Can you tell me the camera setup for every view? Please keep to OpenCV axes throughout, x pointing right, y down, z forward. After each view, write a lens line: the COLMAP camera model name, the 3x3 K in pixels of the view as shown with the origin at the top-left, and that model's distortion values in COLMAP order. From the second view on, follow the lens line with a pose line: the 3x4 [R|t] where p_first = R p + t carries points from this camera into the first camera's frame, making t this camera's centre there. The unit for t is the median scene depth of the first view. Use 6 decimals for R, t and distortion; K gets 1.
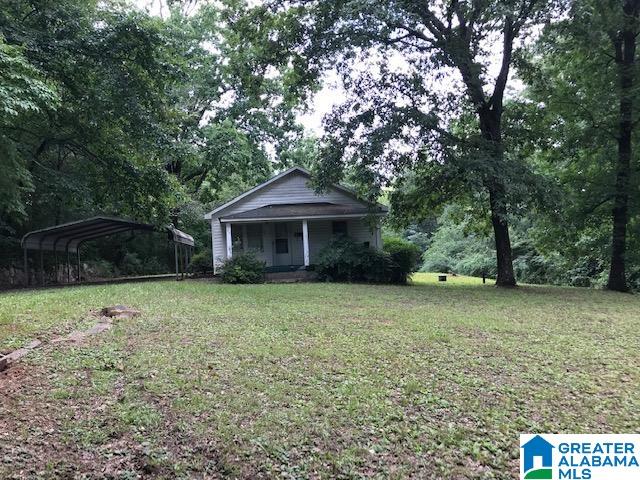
lens RADIAL K [[542.5, 0, 320.0], [0, 542.5, 240.0], [0, 0, 1]] dist [0.055451, -0.013335]
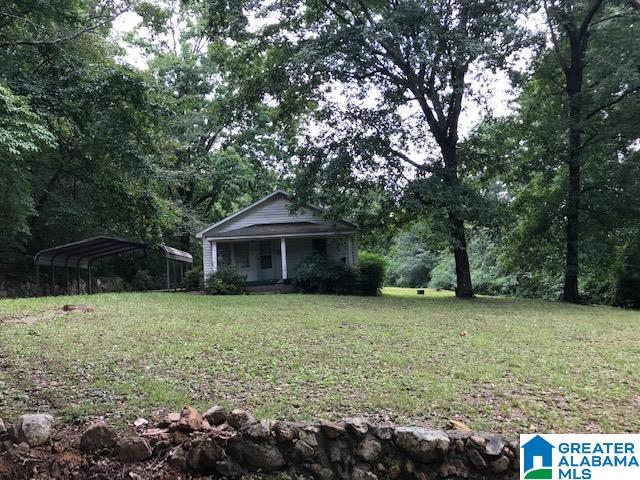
lens RADIAL K [[542.5, 0, 320.0], [0, 542.5, 240.0], [0, 0, 1]] dist [0.055451, -0.013335]
pose [[0.998425, -0.006138, -0.055762, 0.108612], [0.004120, 0.999335, -0.036237, 0.007445], [0.055948, 0.035950, 0.997786, -0.105922]]
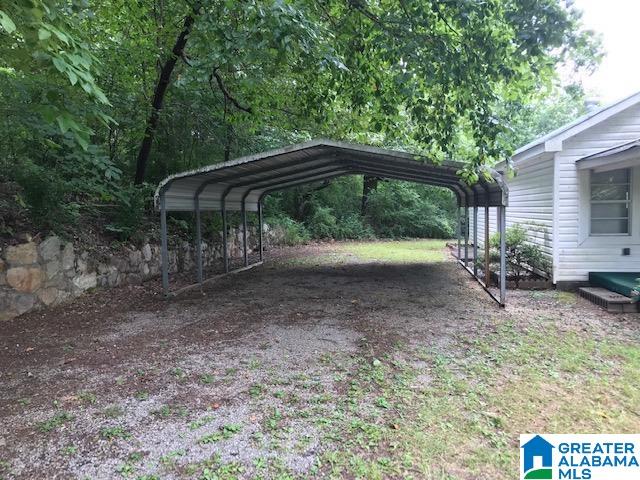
lens RADIAL K [[542.5, 0, 320.0], [0, 542.5, 240.0], [0, 0, 1]] dist [0.055451, -0.013335]
pose [[0.960600, 0.058351, -0.271741, -0.267840], [-0.030697, 0.994006, 0.104928, -0.010750], [0.276235, -0.092452, 0.956633, 0.561929]]
